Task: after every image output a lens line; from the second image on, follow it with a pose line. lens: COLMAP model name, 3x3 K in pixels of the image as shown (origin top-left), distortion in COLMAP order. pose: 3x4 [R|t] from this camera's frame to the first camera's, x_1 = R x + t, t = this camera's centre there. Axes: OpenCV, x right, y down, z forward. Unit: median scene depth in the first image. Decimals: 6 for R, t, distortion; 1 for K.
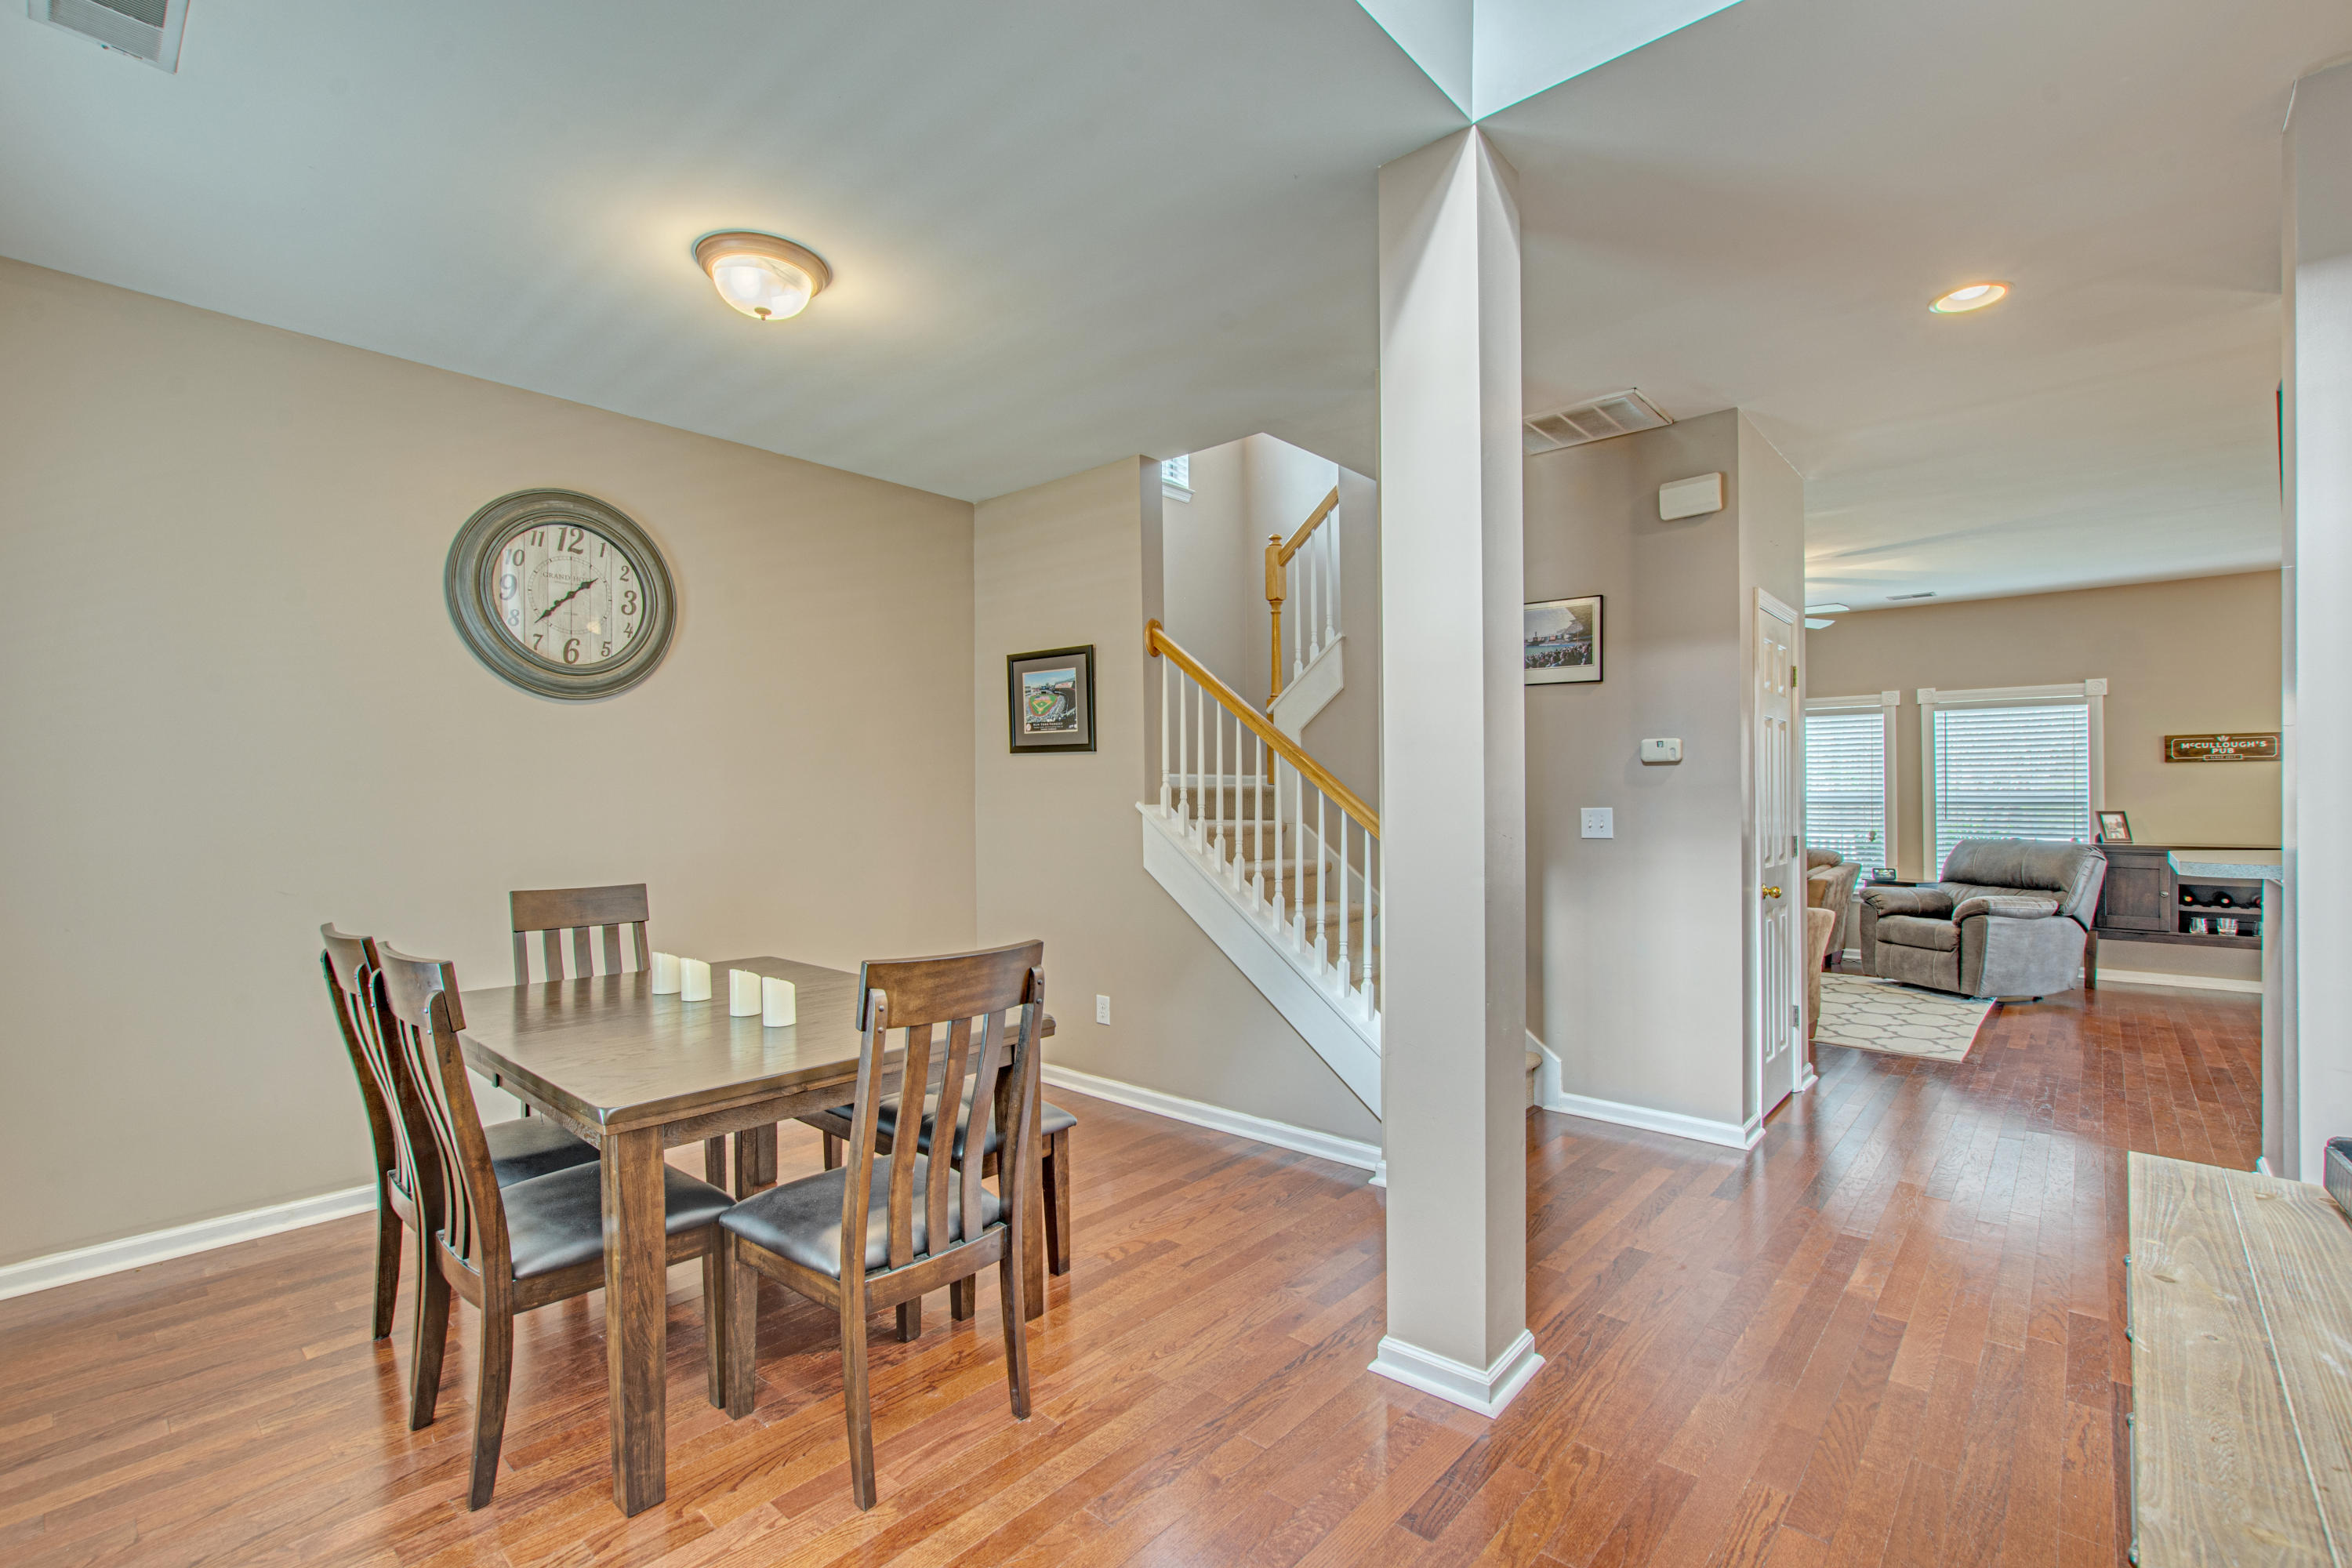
lens RADIAL K [[1084.6, 0, 1178.5], [0, 1084.6, 784.8], [0, 0, 1]] dist [-0.018958, 0.003630]
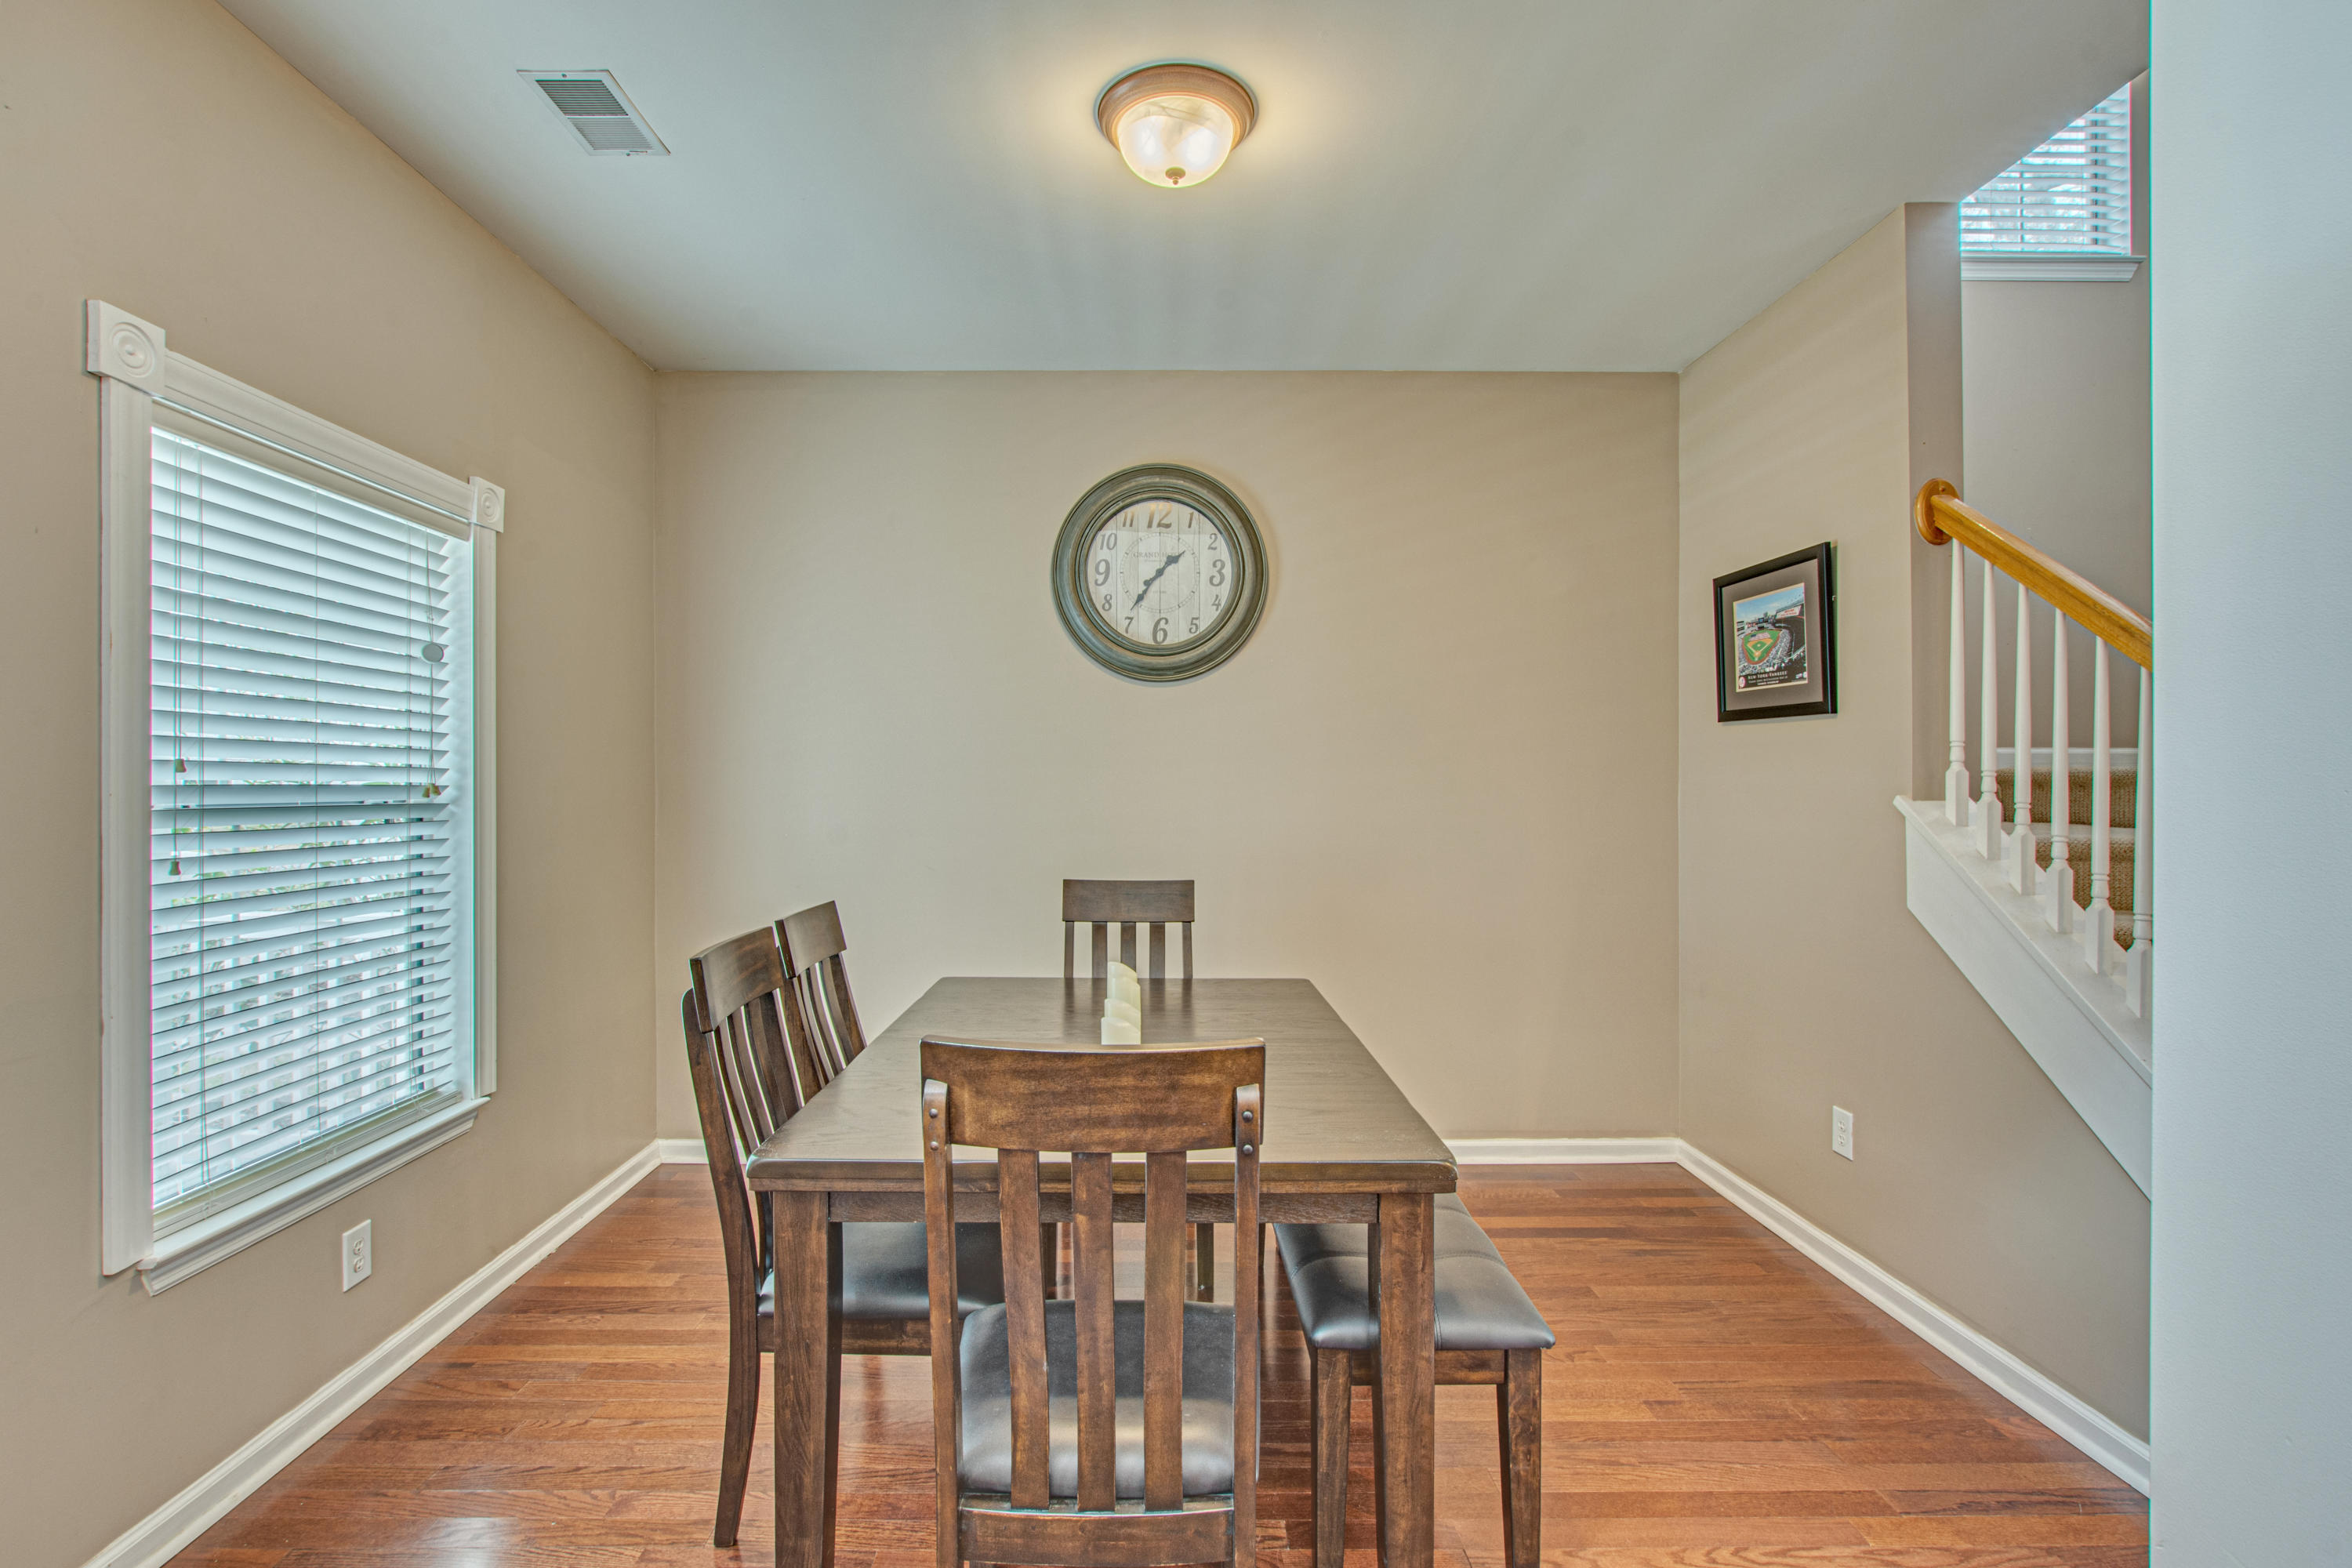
lens RADIAL K [[1084.6, 0, 1174.1], [0, 1084.6, 780.0], [0, 0, 1]] dist [-0.018958, 0.003630]
pose [[0.654289, 0.001605, -0.756243, 0.156750], [0.004653, 0.999970, 0.006148, 0.001688], [0.756230, -0.007542, 0.654262, 0.346194]]
